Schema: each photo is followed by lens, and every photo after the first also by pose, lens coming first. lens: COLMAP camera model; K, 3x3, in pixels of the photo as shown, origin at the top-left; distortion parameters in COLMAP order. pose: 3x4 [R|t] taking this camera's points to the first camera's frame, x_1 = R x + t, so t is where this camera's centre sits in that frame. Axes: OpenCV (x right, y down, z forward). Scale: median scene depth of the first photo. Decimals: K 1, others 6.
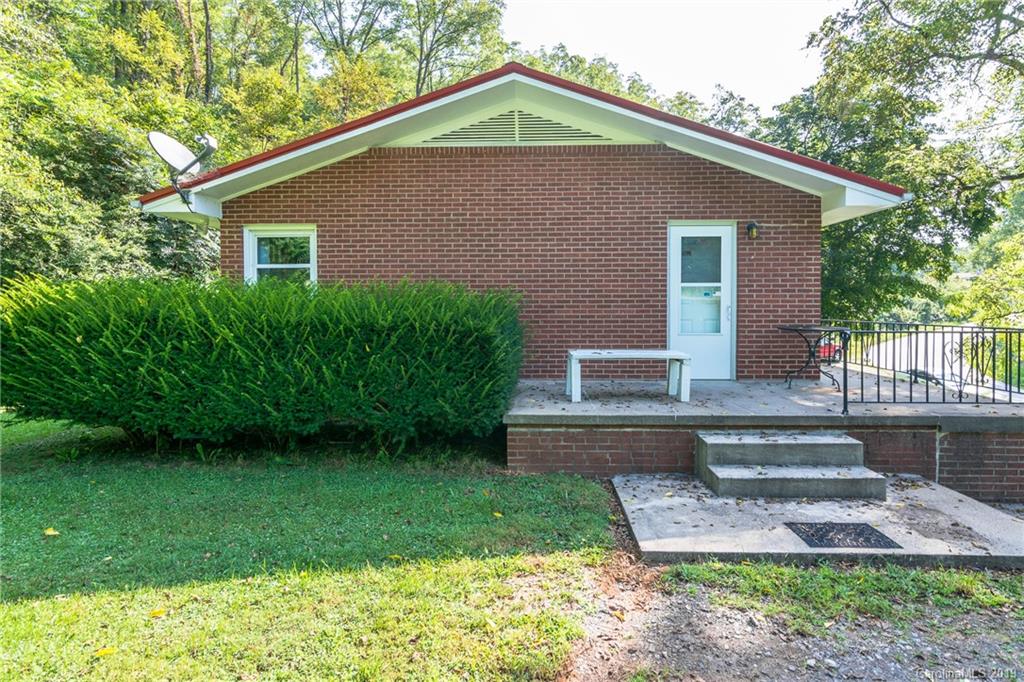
lens RADIAL K [[495.0, 0, 512.0], [0, 495.0, 341.0], [0, 0, 1]] dist [-0.000431, 0.000316]
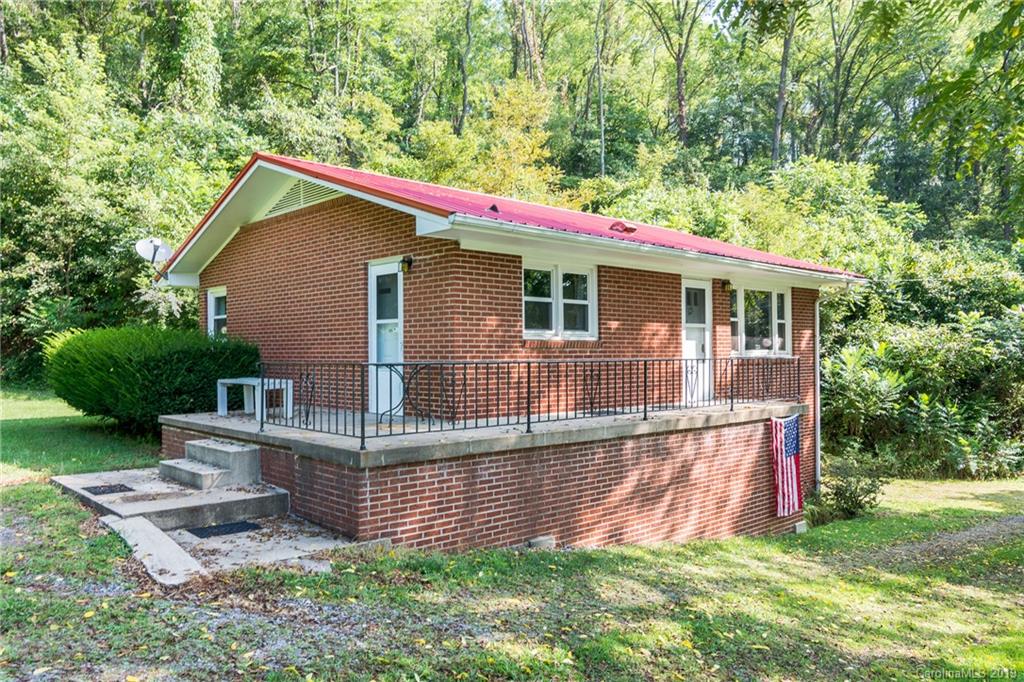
lens RADIAL K [[733.2, 0, 512.0], [0, 733.2, 341.0], [0, 0, 1]] dist [0.049565, 0.000715]
pose [[0.718310, -0.009884, -0.695653, 1.642036], [0.012345, 0.999923, -0.001460, -0.066776], [0.695613, -0.007539, 0.718377, 0.075734]]
